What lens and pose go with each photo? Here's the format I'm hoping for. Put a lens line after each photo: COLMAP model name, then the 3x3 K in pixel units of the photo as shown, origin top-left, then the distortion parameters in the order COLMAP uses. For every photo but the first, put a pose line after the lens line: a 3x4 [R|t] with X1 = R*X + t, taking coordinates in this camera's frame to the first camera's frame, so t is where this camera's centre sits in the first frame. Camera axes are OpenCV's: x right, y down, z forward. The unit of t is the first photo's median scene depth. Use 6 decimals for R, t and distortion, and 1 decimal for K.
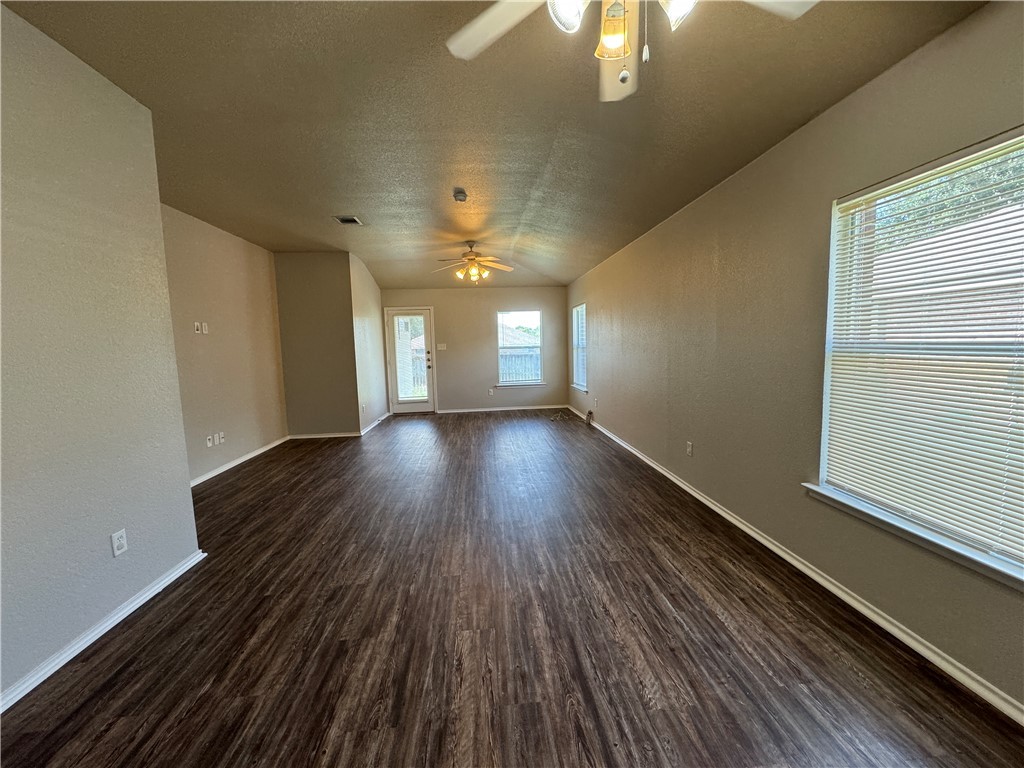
lens RADIAL K [[407.9, 0, 512.0], [0, 407.9, 384.0], [0, 0, 1]] dist [-0.002794, -0.000315]
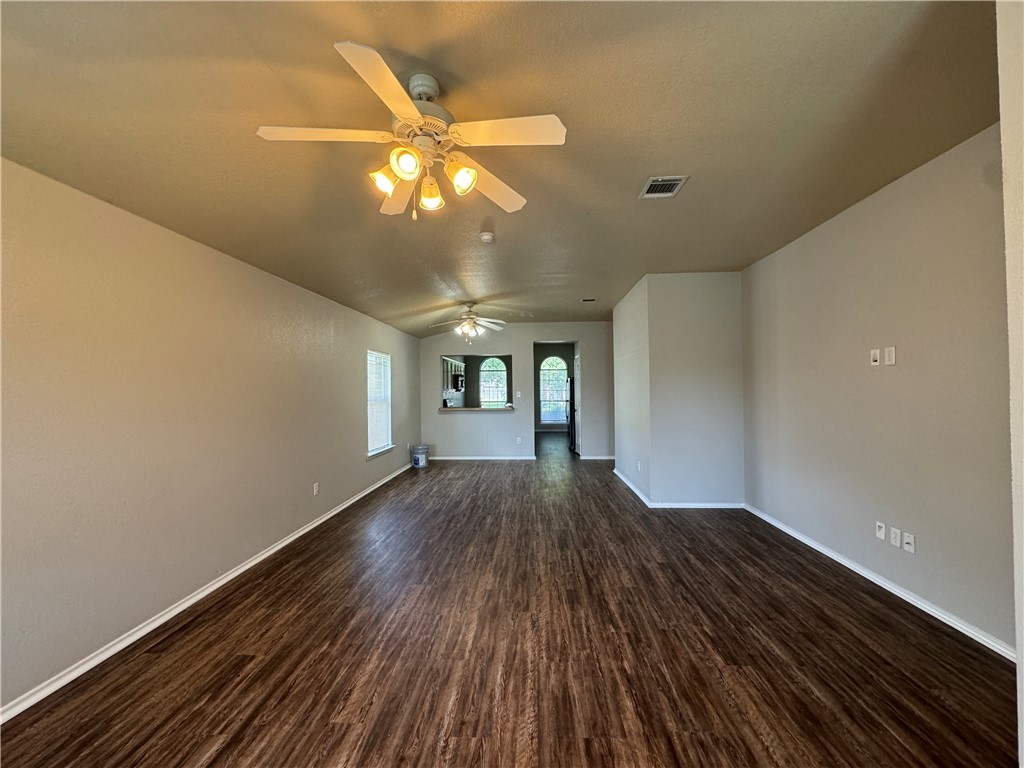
lens RADIAL K [[407.9, 0, 512.0], [0, 407.9, 384.0], [0, 0, 1]] dist [-0.002794, -0.000315]
pose [[-0.990271, 0.042237, 0.132589, -0.263083], [0.053006, 0.995483, 0.078768, -0.180028], [-0.128663, 0.085030, -0.988036, 1.752938]]
